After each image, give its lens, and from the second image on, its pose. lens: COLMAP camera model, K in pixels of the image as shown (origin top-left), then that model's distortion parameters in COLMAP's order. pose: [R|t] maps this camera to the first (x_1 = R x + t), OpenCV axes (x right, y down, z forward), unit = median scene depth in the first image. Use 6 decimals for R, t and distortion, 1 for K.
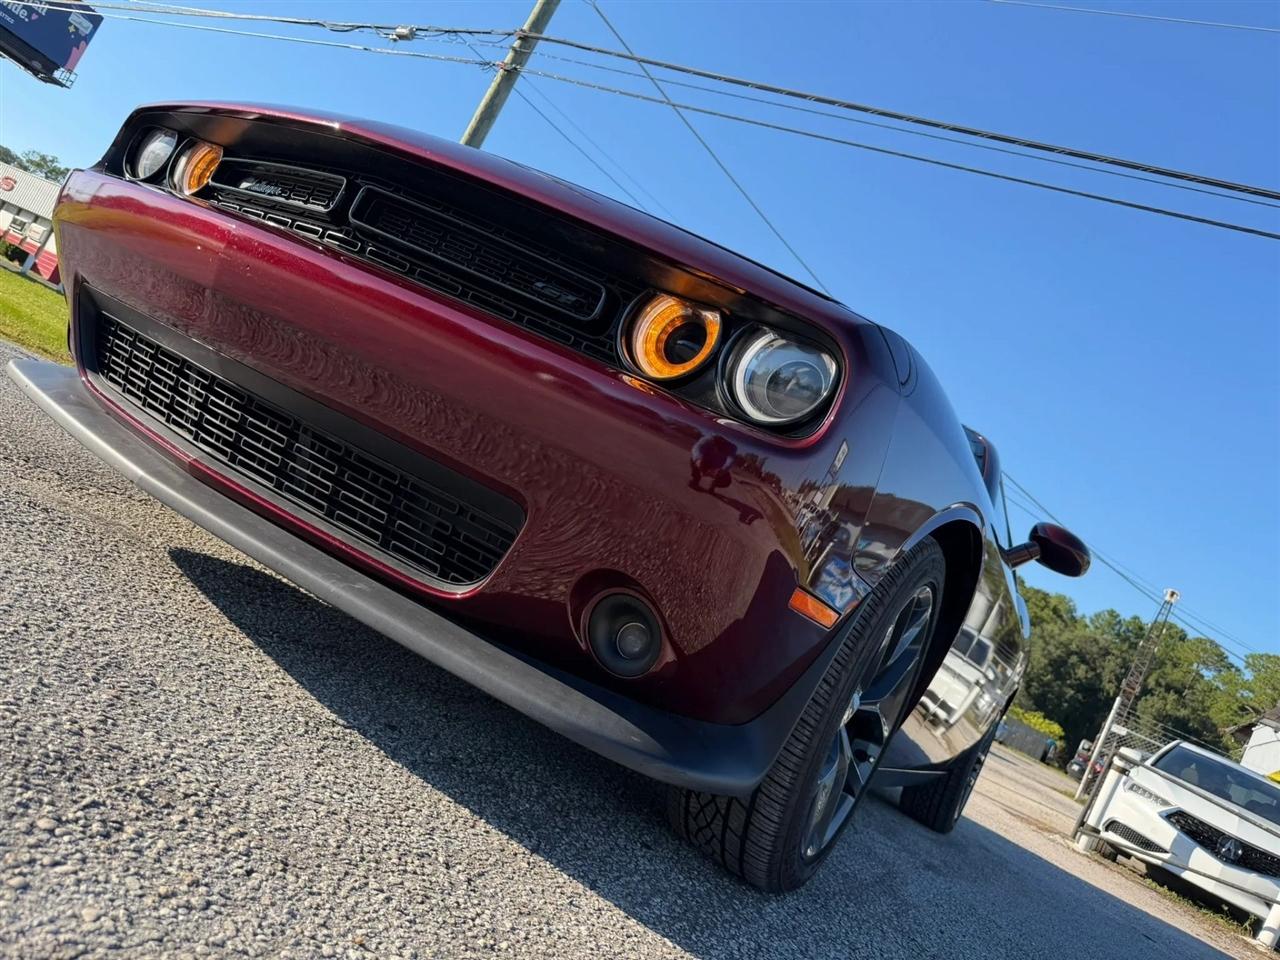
lens RADIAL K [[913.6, 0, 638.3], [0, 913.6, 474.9], [0, 0, 1]] dist [0.012377, -0.021091]
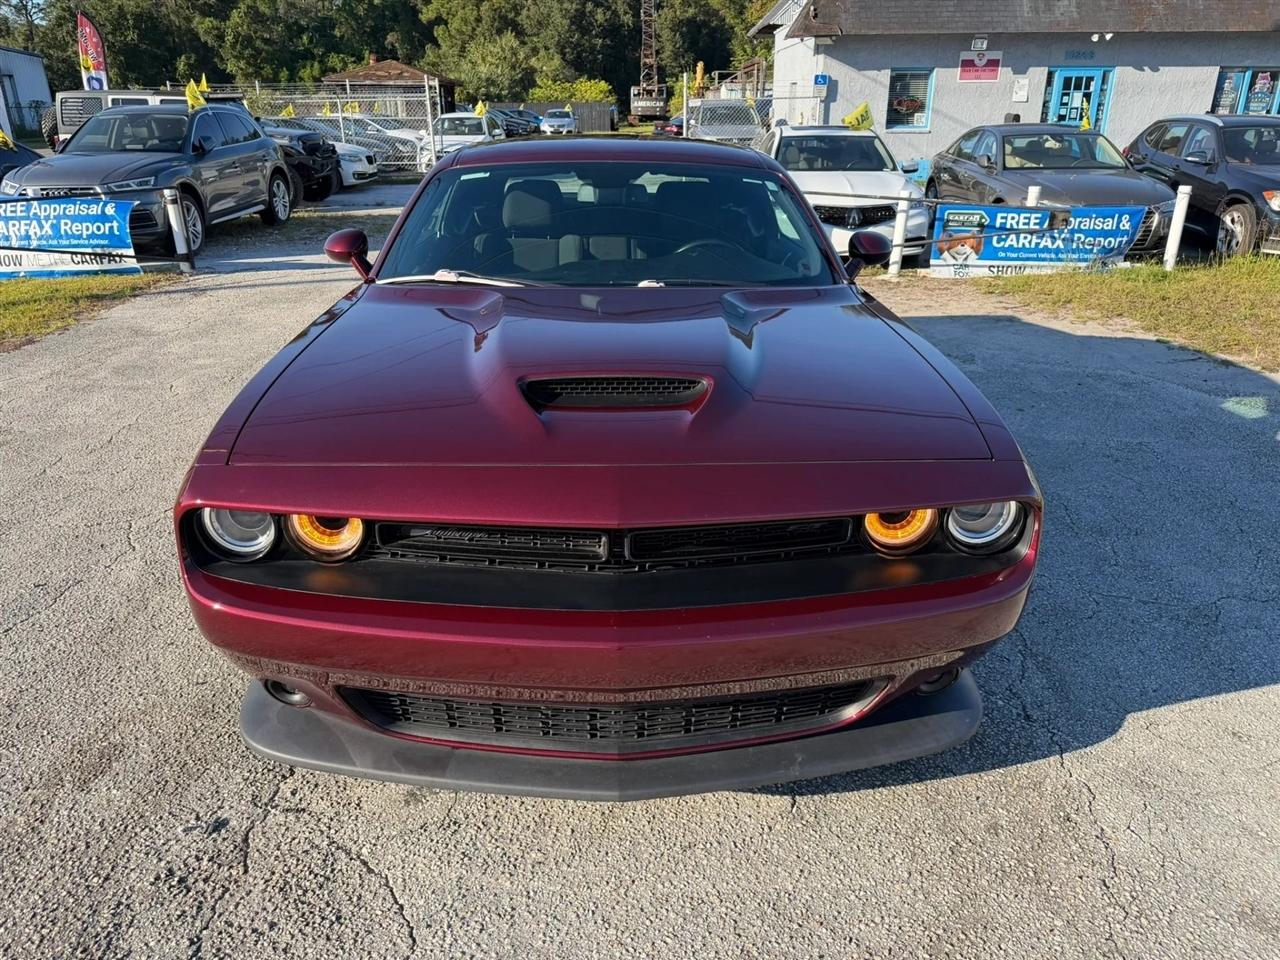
lens RADIAL K [[913.6, 0, 642.4], [0, 913.6, 482.9], [0, 0, 1]] dist [0.012377, -0.021091]
pose [[0.787833, -0.571804, 0.228822, -0.707674], [0.345016, 0.717509, 0.605099, -1.467322], [-0.510180, -0.397770, 0.762559, 0.146065]]
